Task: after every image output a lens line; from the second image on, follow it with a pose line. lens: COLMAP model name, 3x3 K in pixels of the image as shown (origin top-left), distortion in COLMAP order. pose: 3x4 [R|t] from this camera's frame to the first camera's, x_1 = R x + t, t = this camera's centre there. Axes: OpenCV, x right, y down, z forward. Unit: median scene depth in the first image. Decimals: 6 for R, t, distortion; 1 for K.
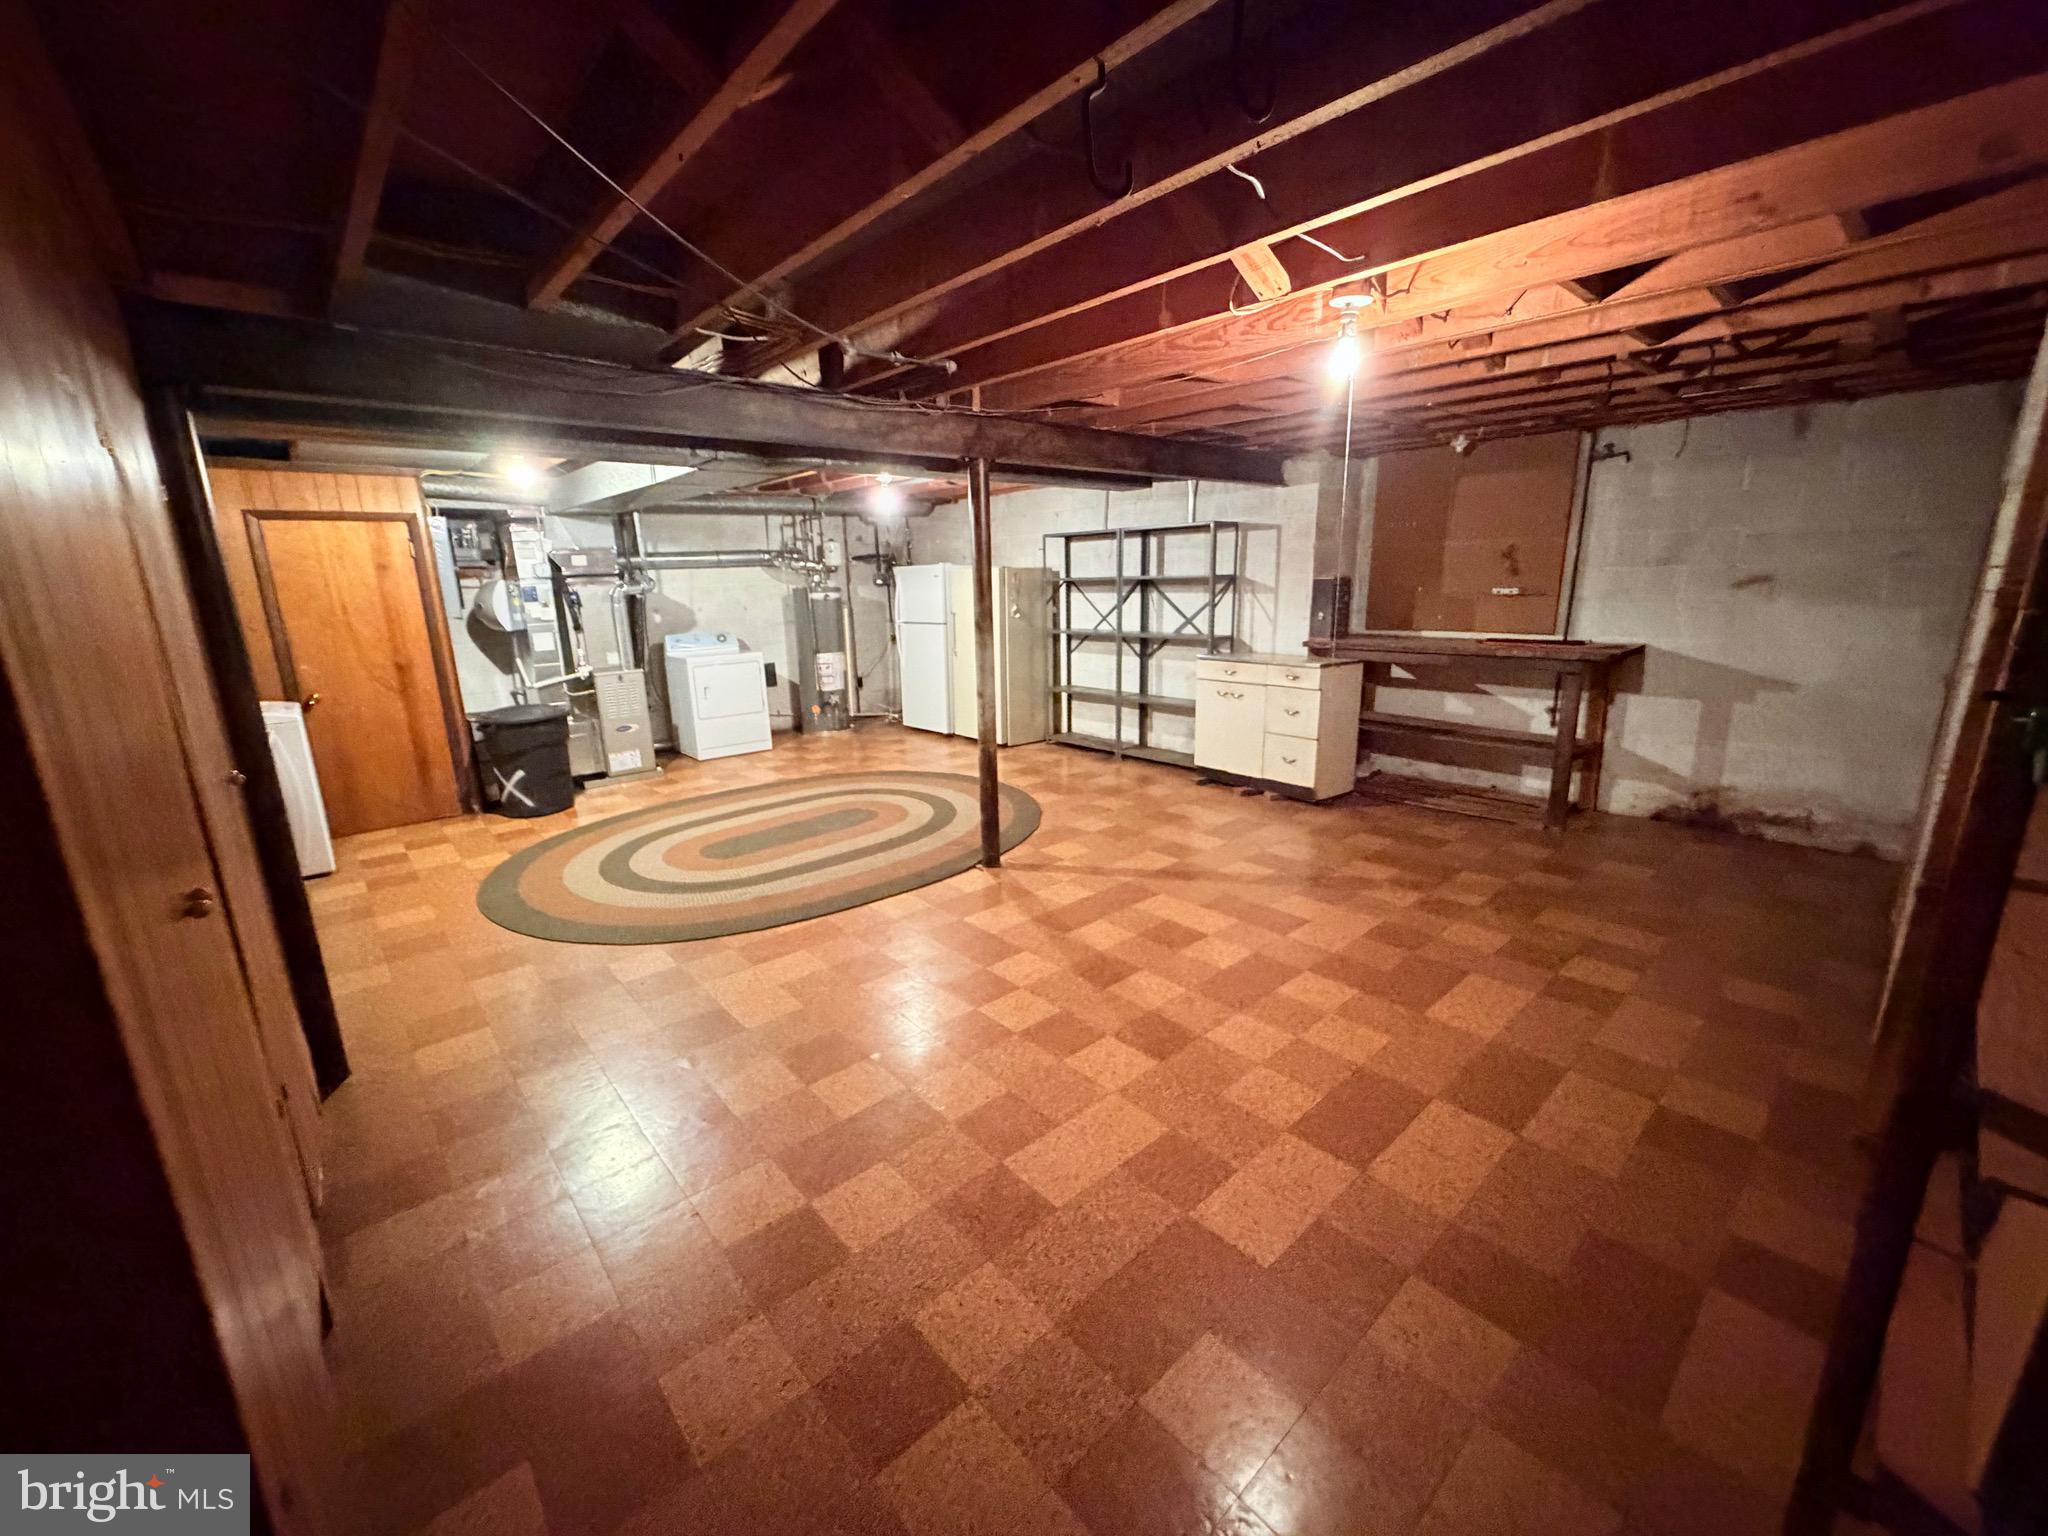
lens RADIAL K [[815.0, 0, 1019.9], [0, 815.0, 766.4], [0, 0, 1]] dist [-0.000153, 0.000273]
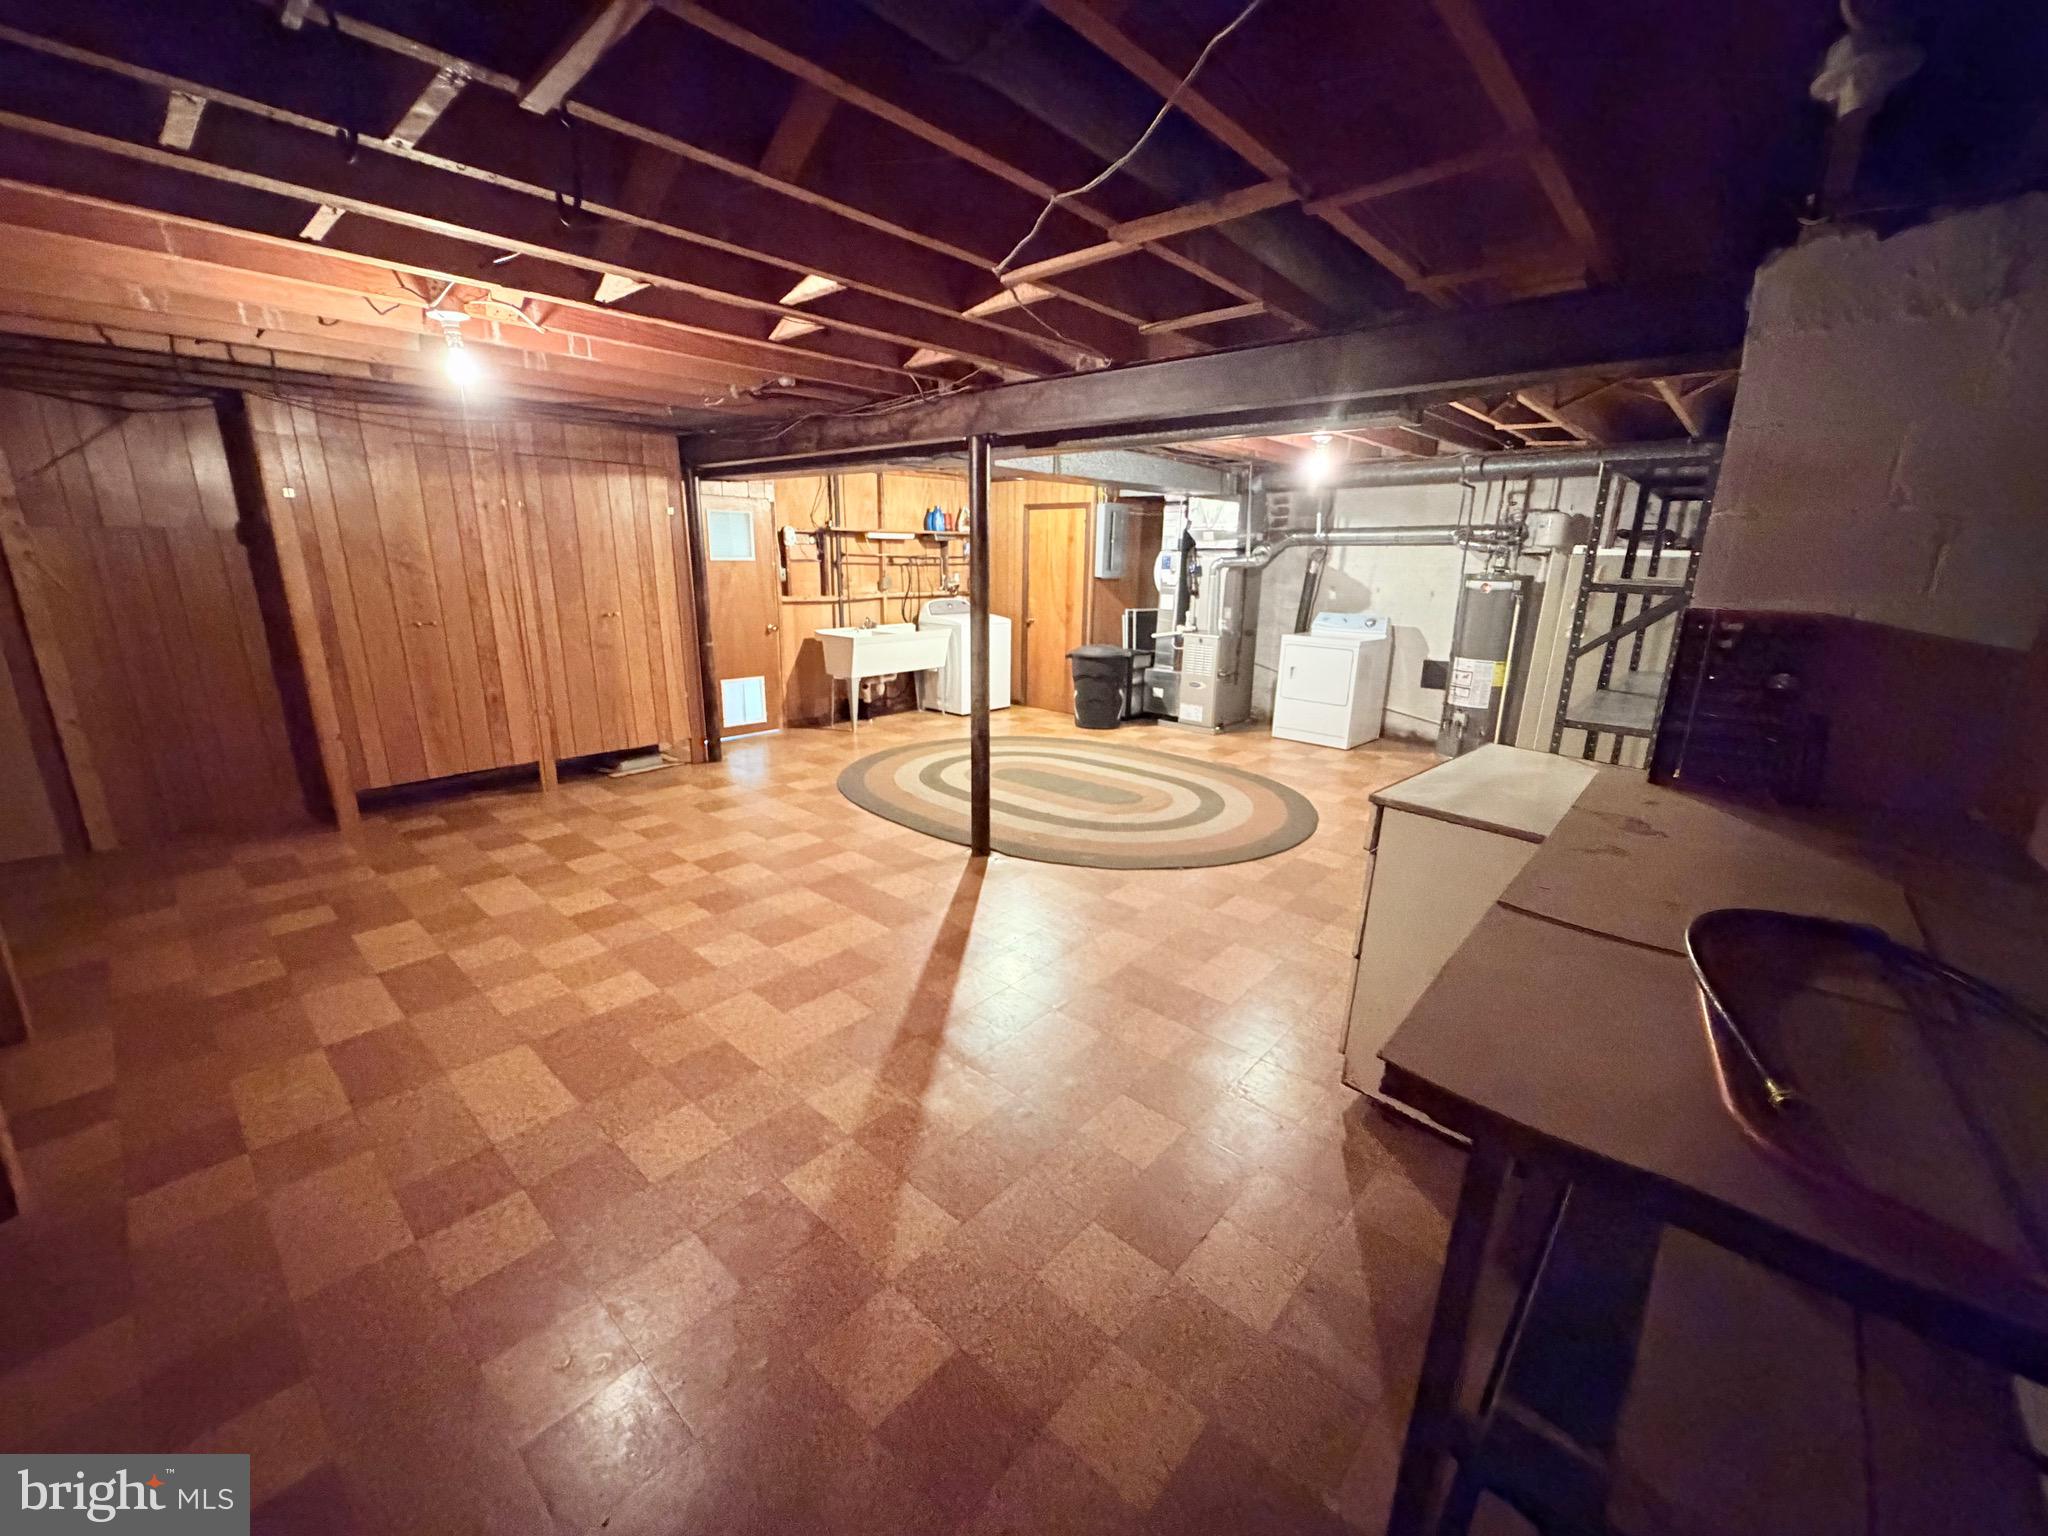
lens RADIAL K [[815.0, 0, 1019.9], [0, 815.0, 766.4], [0, 0, 1]] dist [-0.000153, 0.000273]
pose [[0.113800, 0.280234, -0.953162, 0.616523], [-0.247367, 0.937173, 0.245999, -0.162365], [0.962216, 0.207786, 0.175971, 0.598353]]
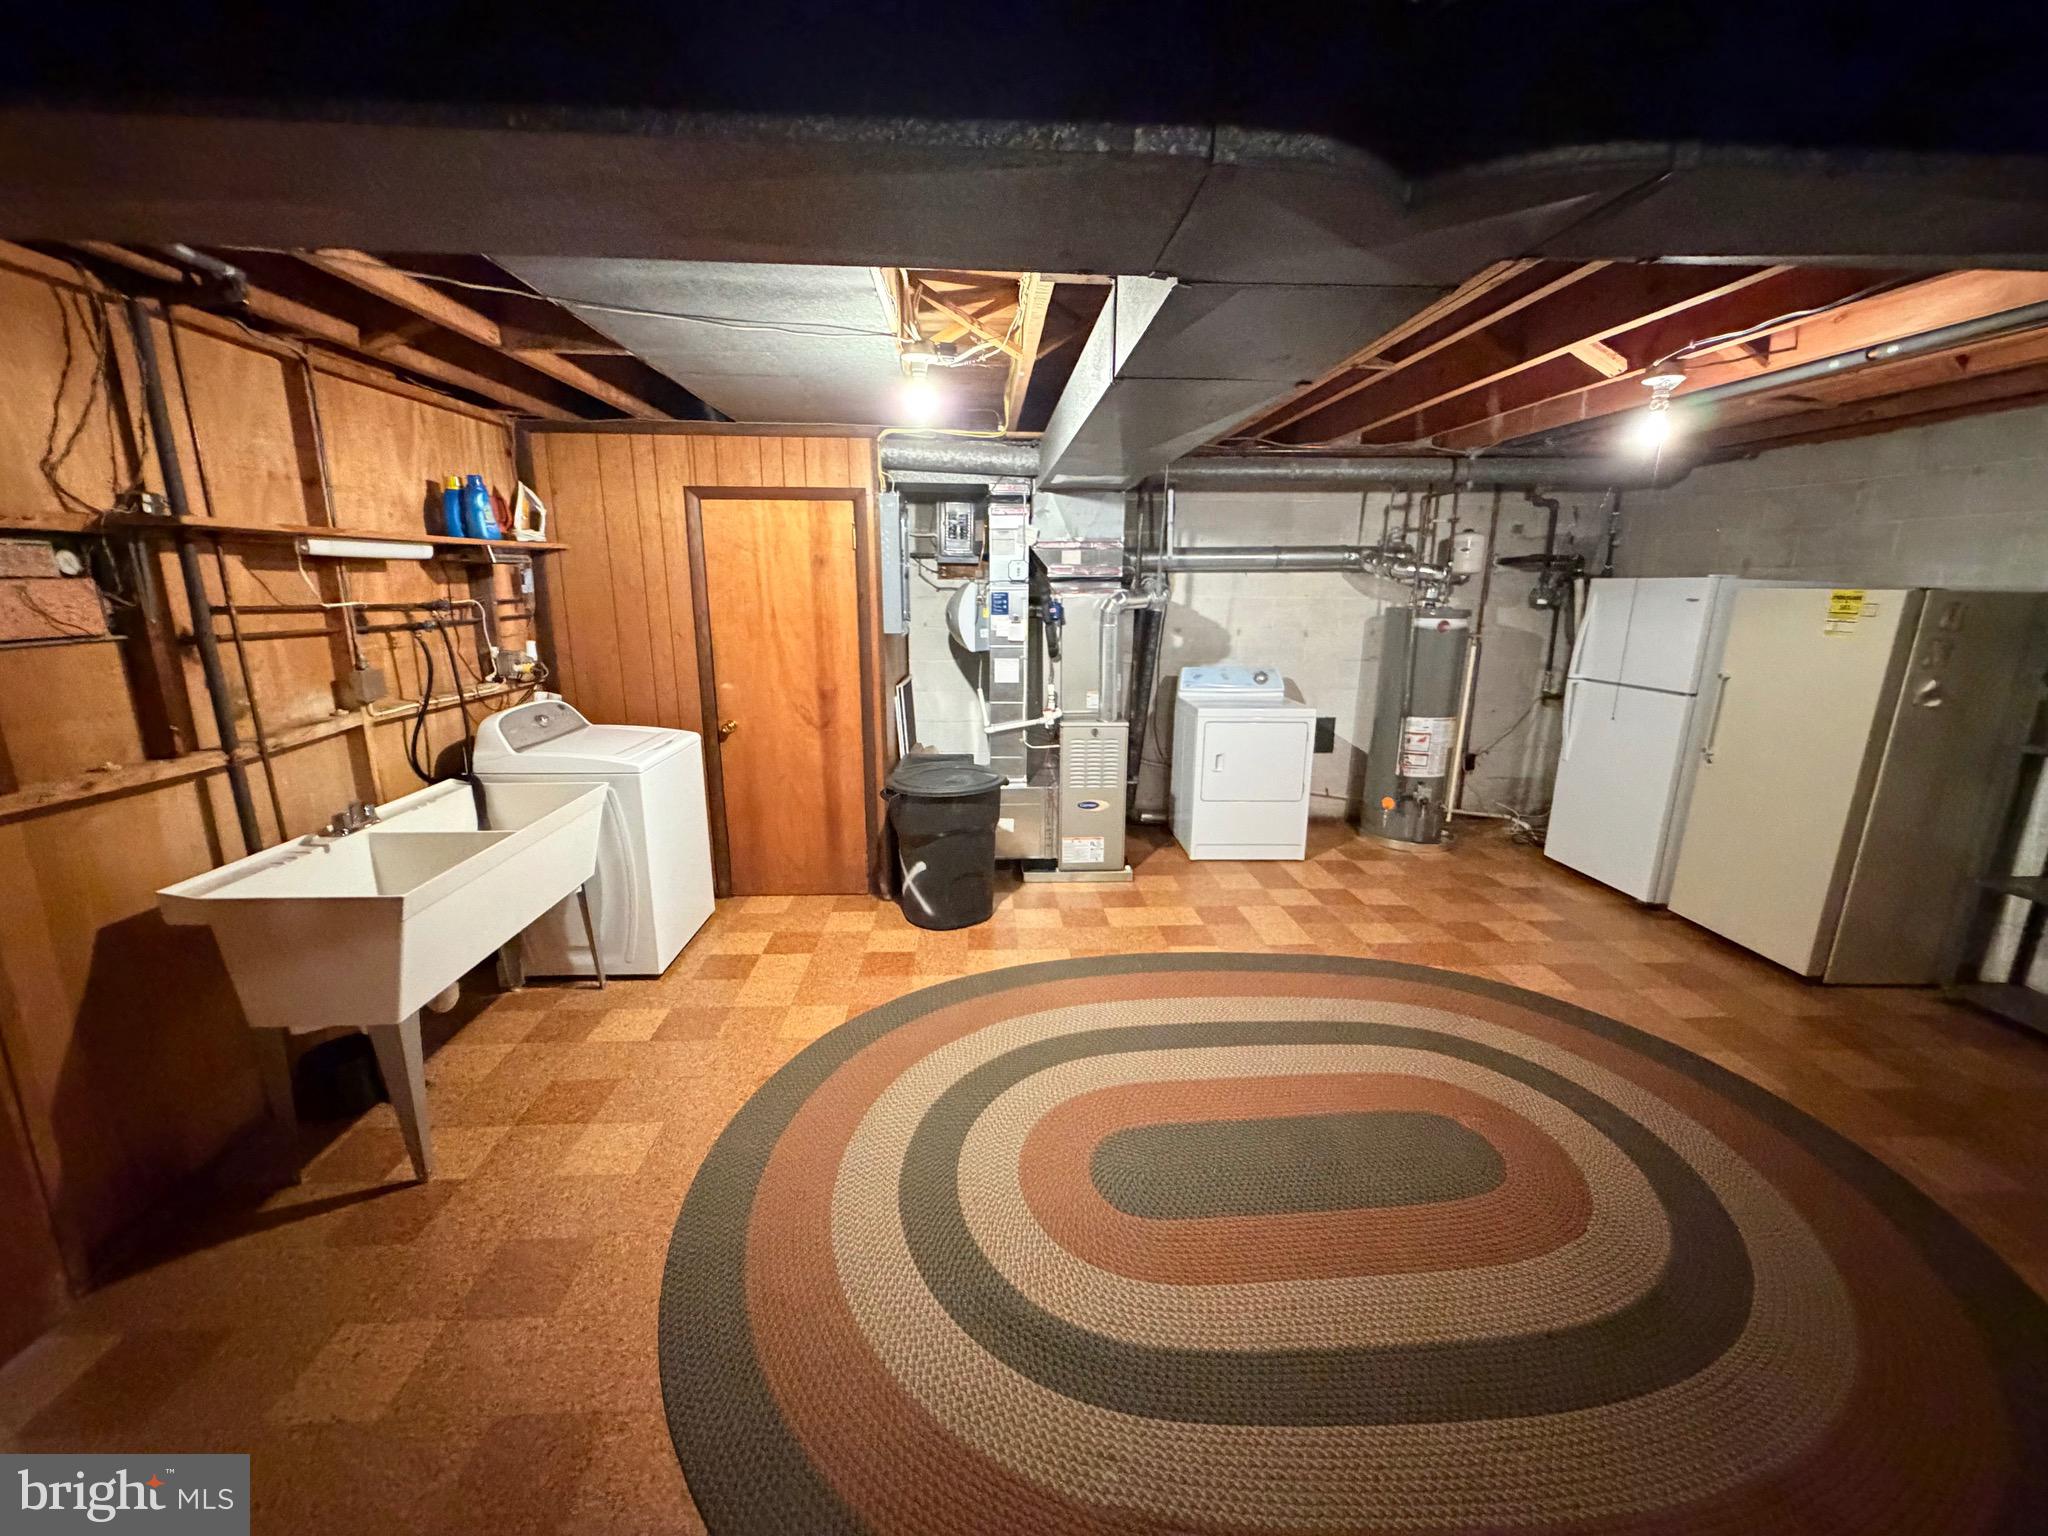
lens RADIAL K [[815.0, 0, 1019.9], [0, 815.0, 766.4], [0, 0, 1]] dist [-0.000153, 0.000273]
pose [[0.780988, 0.169787, -0.601024, -0.129408], [-0.170123, 0.983781, 0.056851, -0.109360], [0.600929, 0.057848, 0.797206, 0.429738]]
